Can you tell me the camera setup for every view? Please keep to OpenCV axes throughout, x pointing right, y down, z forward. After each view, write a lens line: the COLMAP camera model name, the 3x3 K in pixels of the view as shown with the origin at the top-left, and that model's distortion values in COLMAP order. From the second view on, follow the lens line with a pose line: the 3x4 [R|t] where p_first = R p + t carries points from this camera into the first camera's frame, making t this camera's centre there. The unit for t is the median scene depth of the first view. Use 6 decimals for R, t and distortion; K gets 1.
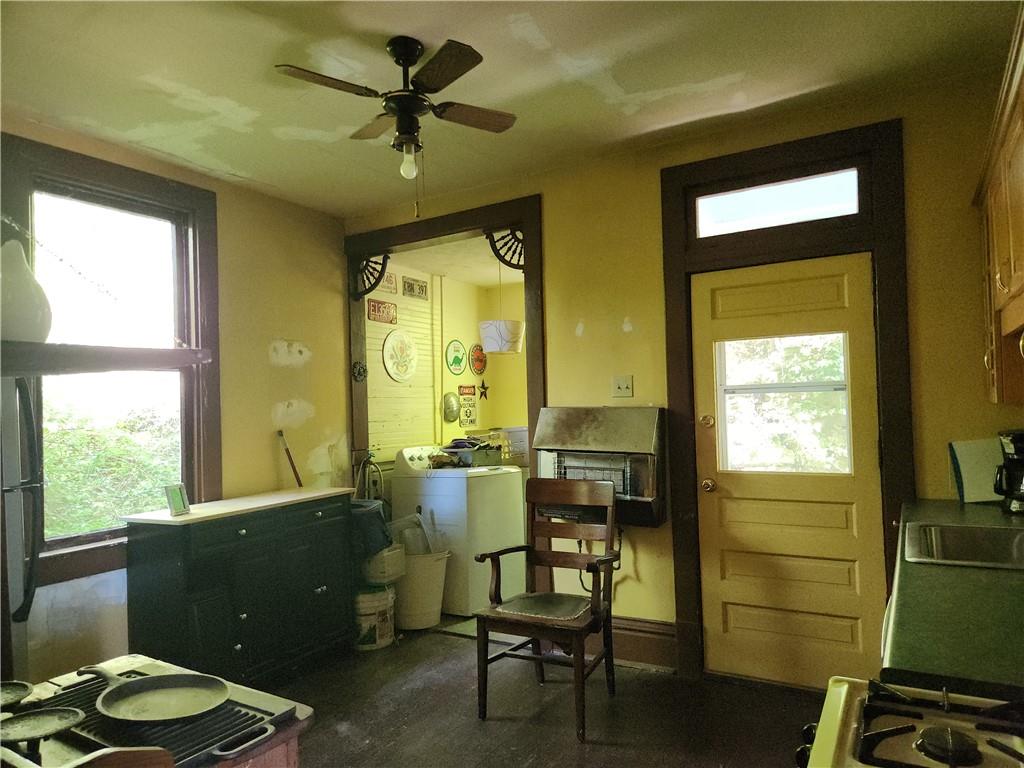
lens RADIAL K [[684.5, 0, 519.2], [0, 684.5, 385.6], [0, 0, 1]] dist [0.068277, -0.054877]
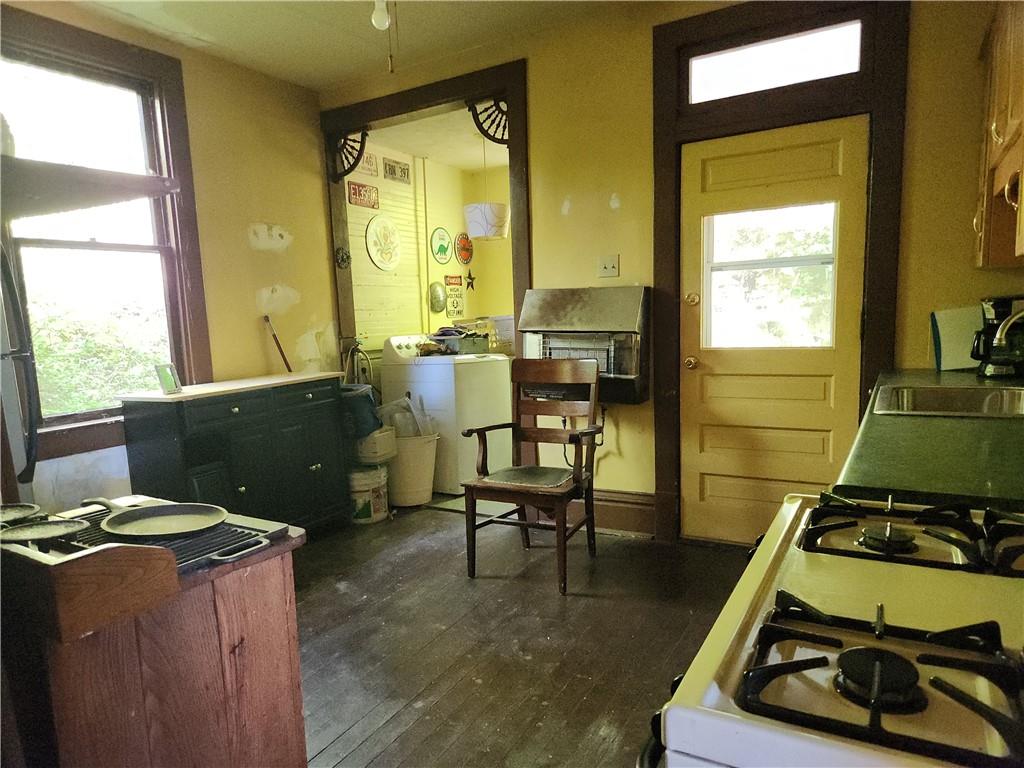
lens RADIAL K [[684.5, 0, 507.8], [0, 684.5, 392.0], [0, 0, 1]] dist [0.068277, -0.054877]
pose [[0.999969, -0.007647, -0.001917, 0.006607], [0.007852, 0.987734, 0.155951, 0.027398], [0.000701, -0.155961, 0.987763, -0.006817]]
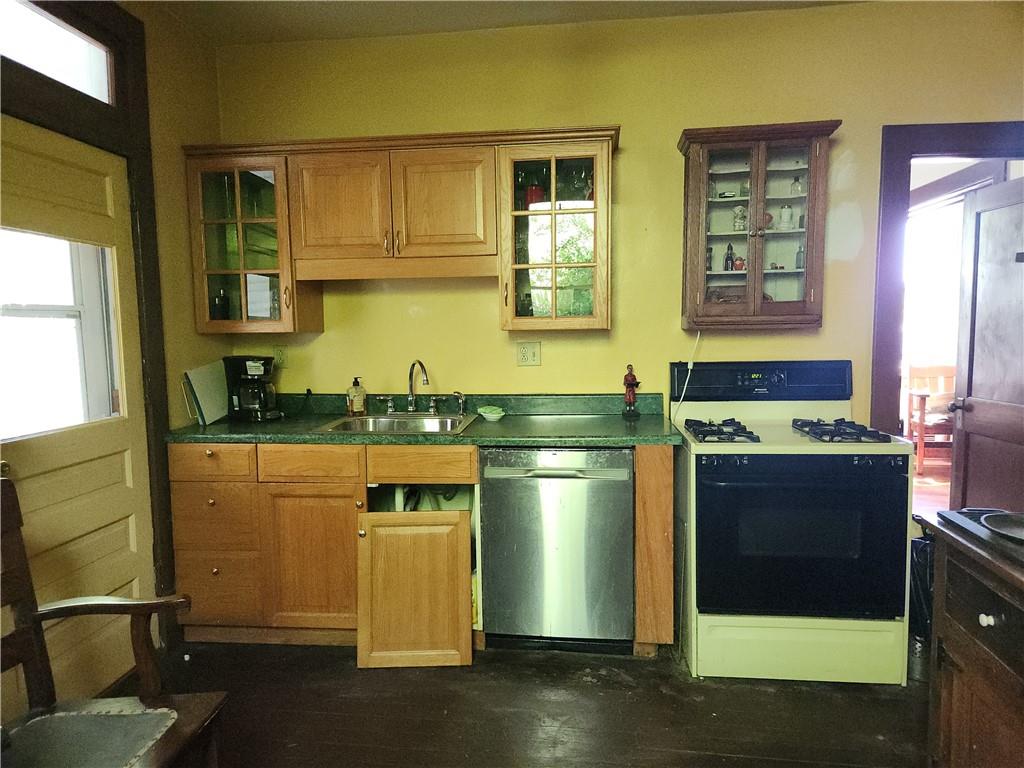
lens RADIAL K [[684.5, 0, 513.0], [0, 684.5, 388.8], [0, 0, 1]] dist [0.068277, -0.054877]
pose [[-0.398917, -0.052082, 0.915507, -0.430832], [-0.016367, 0.998631, 0.049680, 0.037669], [-0.916841, 0.004834, -0.399223, 0.782546]]
